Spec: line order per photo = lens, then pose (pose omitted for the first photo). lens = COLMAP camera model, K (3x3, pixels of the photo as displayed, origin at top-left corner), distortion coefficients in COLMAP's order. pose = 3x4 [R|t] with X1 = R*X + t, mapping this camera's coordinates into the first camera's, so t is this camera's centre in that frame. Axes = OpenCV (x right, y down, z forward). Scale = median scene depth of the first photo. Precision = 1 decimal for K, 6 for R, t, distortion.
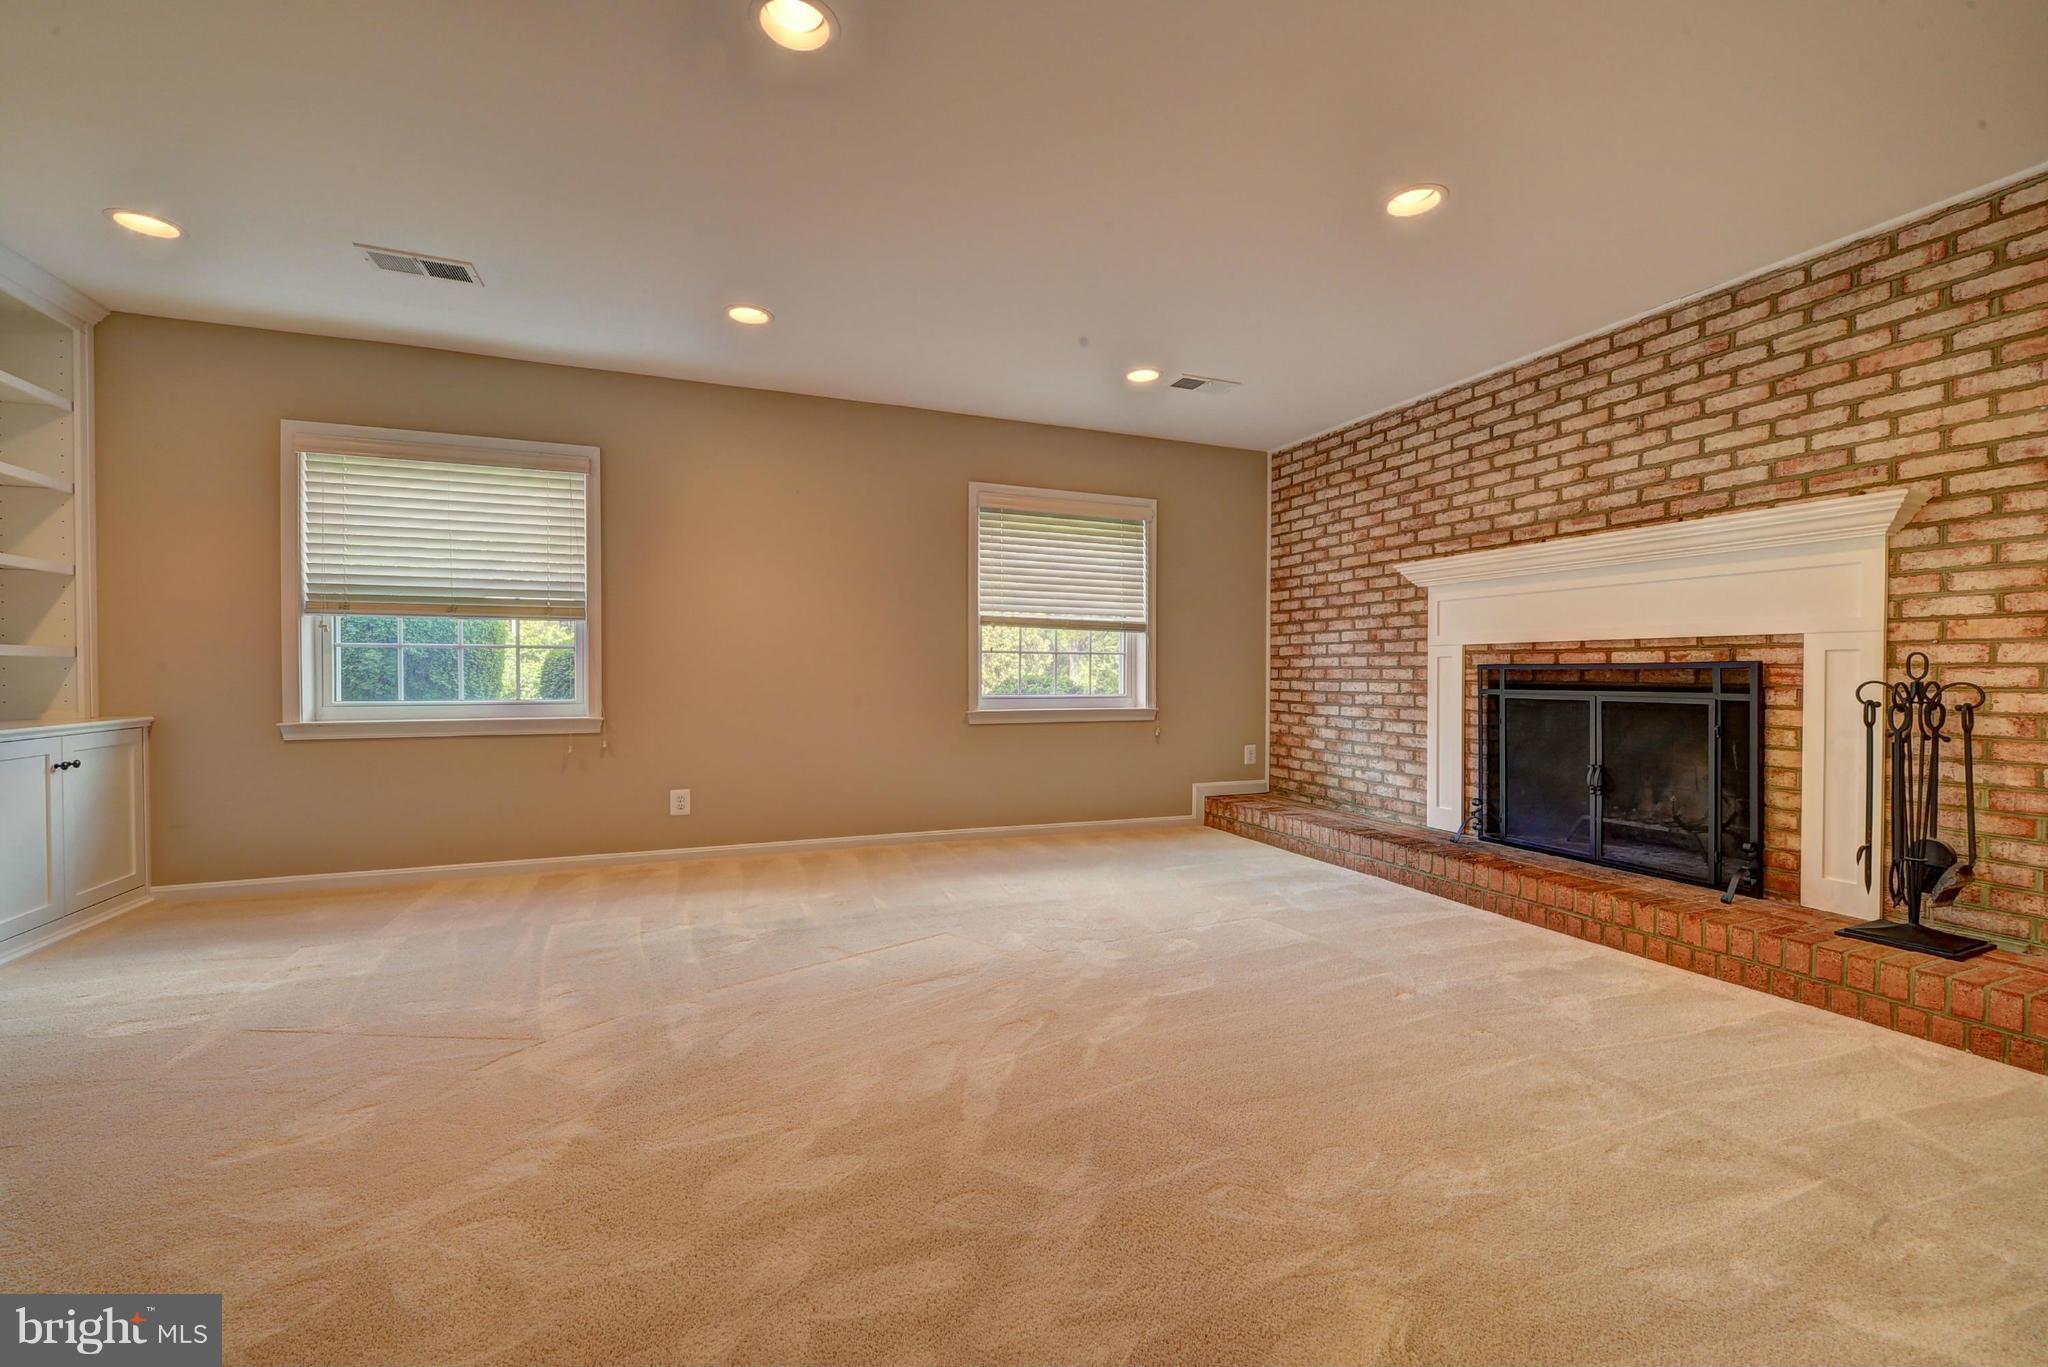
lens RADIAL K [[811.2, 0, 1027.2], [0, 811.2, 679.6], [0, 0, 1]] dist [-0.010417, -0.000612]
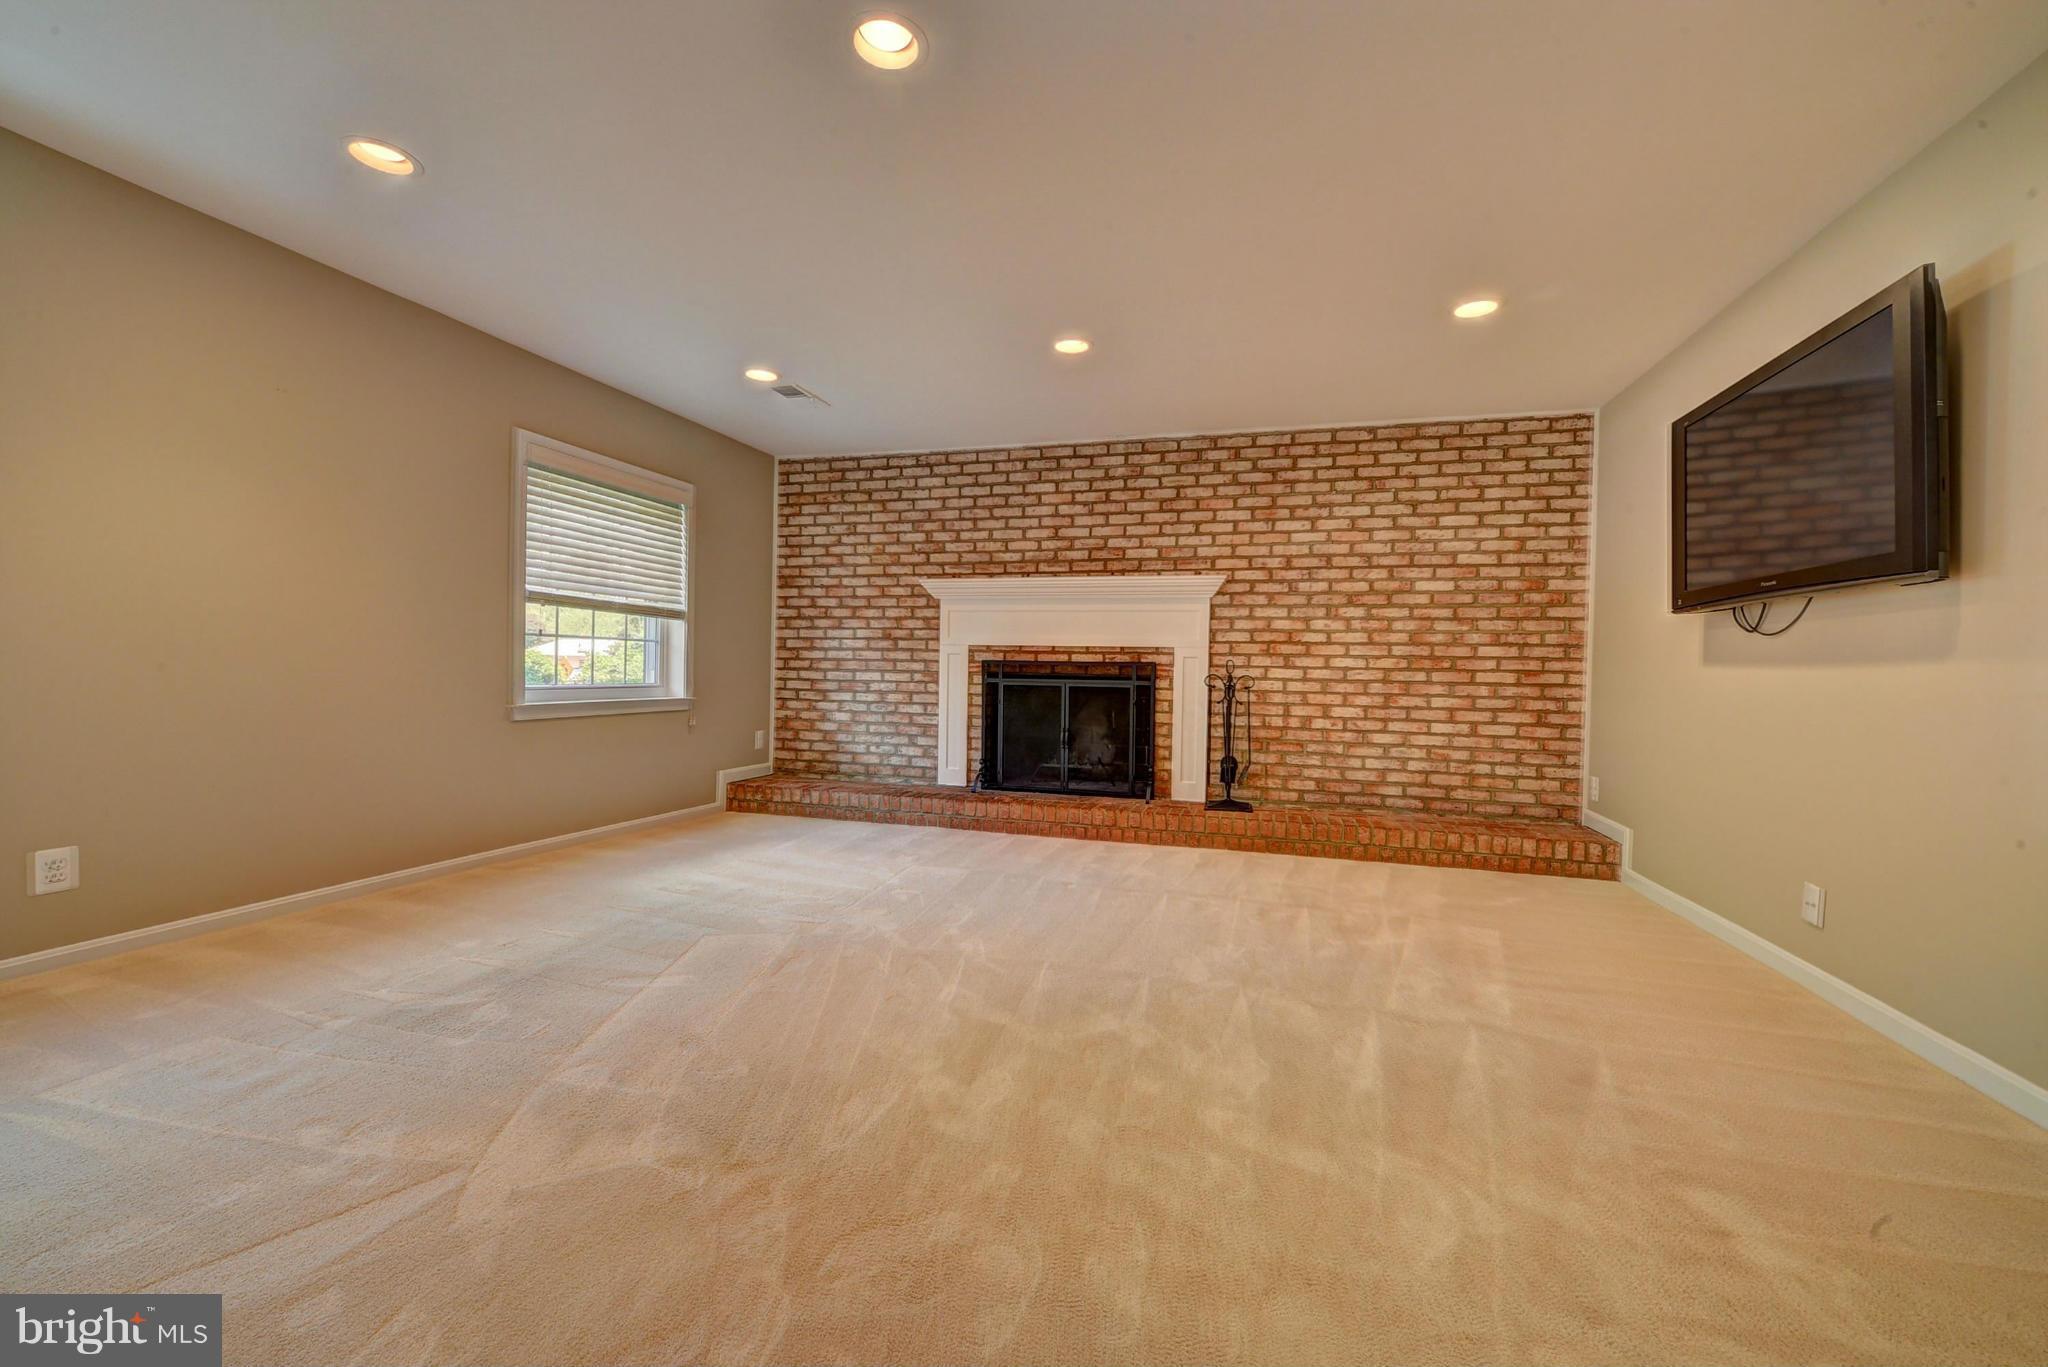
lens RADIAL K [[811.2, 0, 1027.2], [0, 811.2, 679.6], [0, 0, 1]] dist [-0.010417, -0.000612]
pose [[0.628863, -0.002077, 0.777513, -0.448462], [-0.009850, 0.999895, 0.010638, -0.001126], [-0.777453, -0.014349, 0.628777, 0.085048]]
